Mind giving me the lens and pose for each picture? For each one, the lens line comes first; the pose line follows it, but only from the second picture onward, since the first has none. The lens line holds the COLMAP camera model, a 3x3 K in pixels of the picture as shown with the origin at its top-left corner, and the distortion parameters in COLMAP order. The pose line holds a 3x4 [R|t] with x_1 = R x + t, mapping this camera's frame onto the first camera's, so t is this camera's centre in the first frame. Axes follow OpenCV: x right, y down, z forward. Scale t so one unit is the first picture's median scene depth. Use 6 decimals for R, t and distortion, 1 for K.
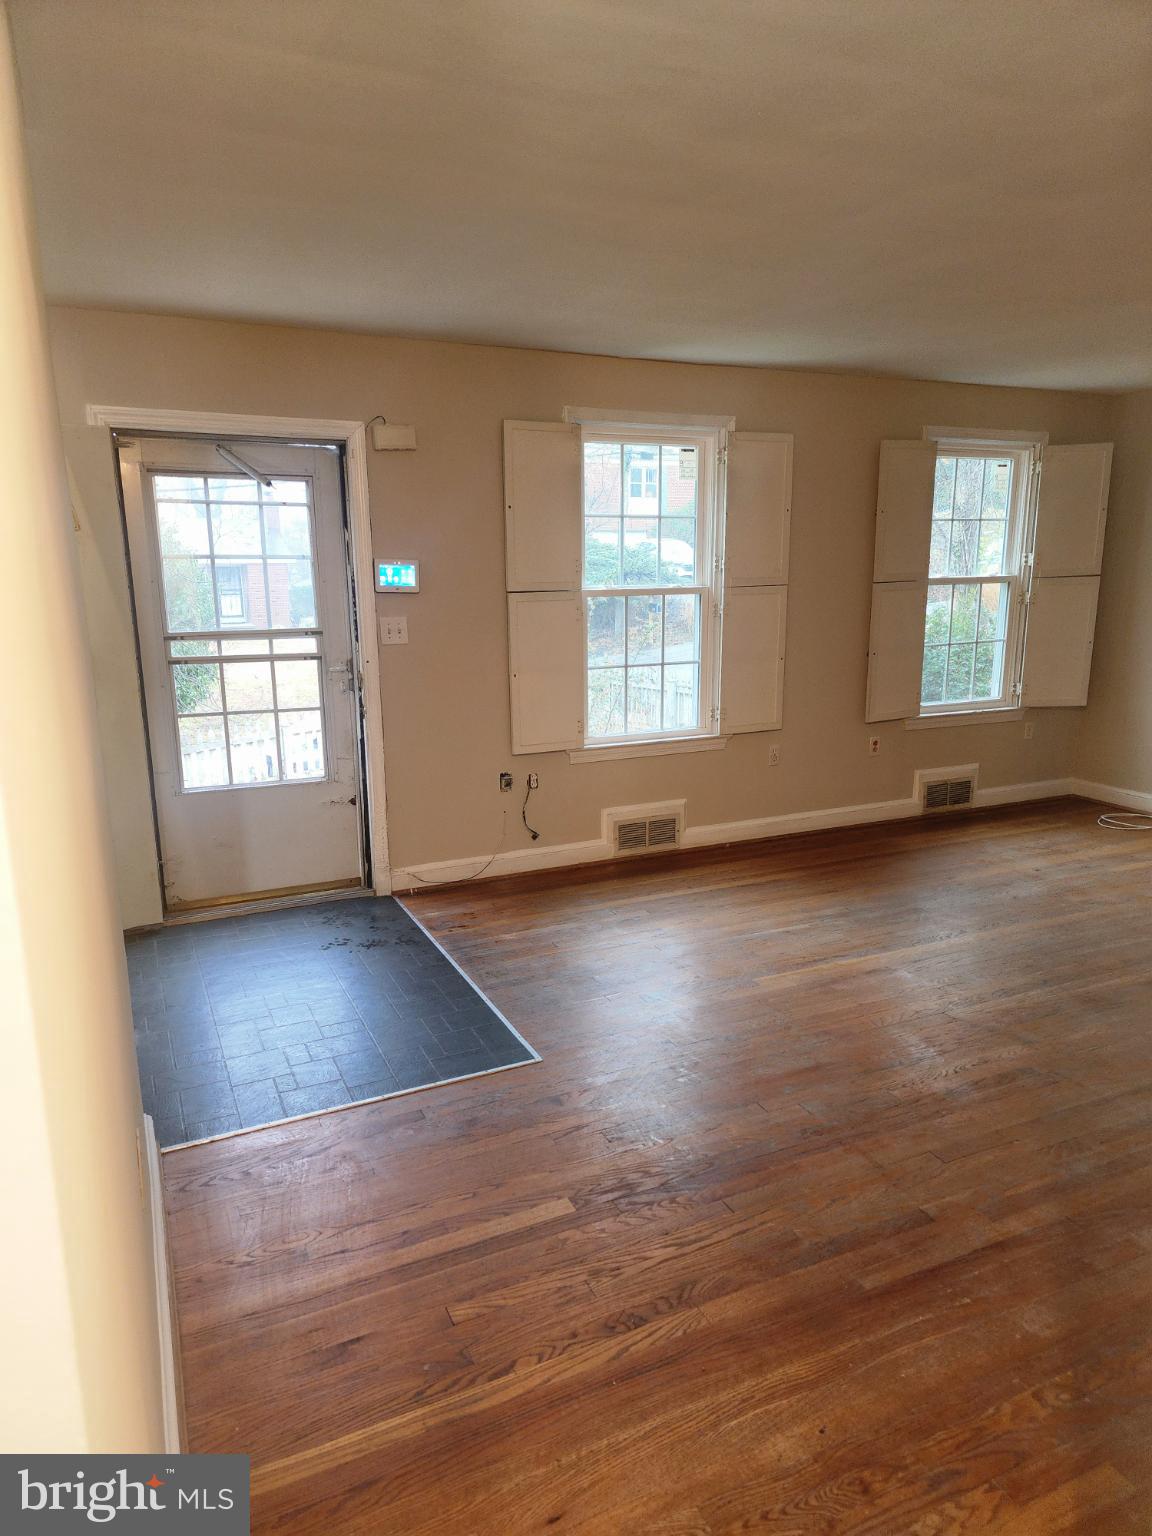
lens RADIAL K [[1028.0, 0, 577.0], [0, 1028.0, 767.9], [0, 0, 1]] dist [0.063163, -0.045044]
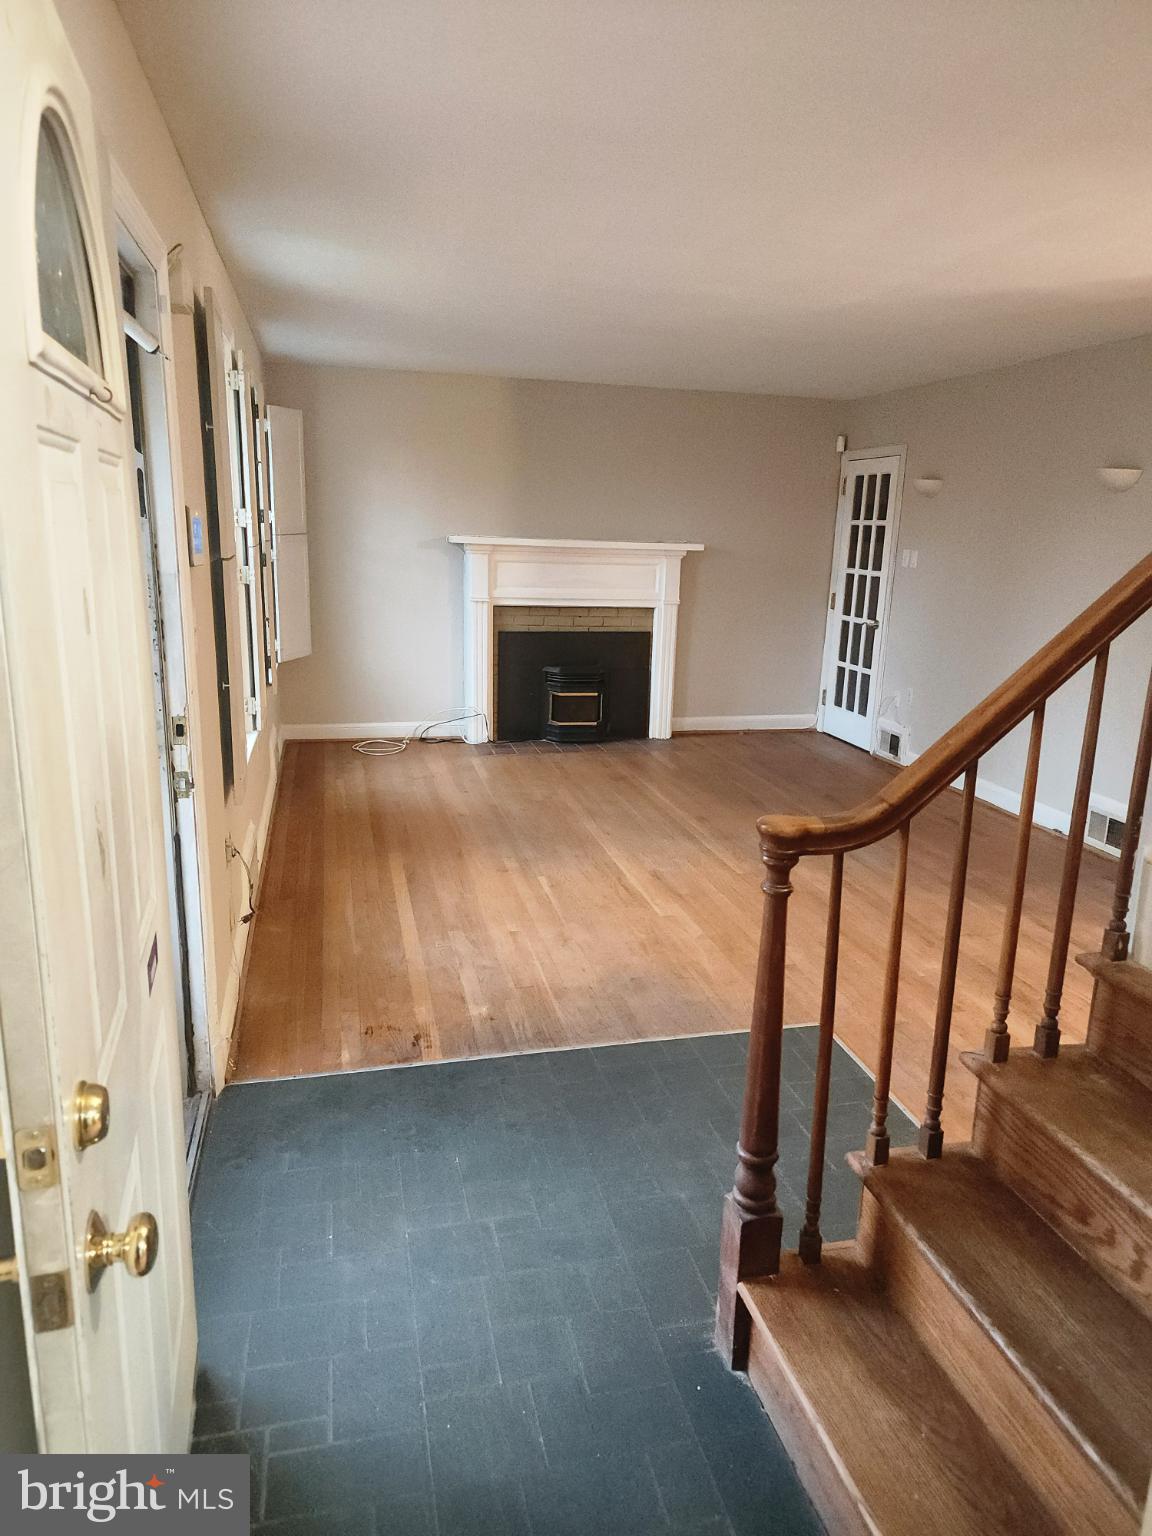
lens RADIAL K [[1028.0, 0, 579.3], [0, 1028.0, 768.7], [0, 0, 1]] dist [0.063163, -0.045044]
pose [[0.178905, -0.214331, 0.960237, -0.707043], [0.166833, 0.968458, 0.185083, -0.132328], [-0.969618, 0.127087, 0.209020, 0.694280]]
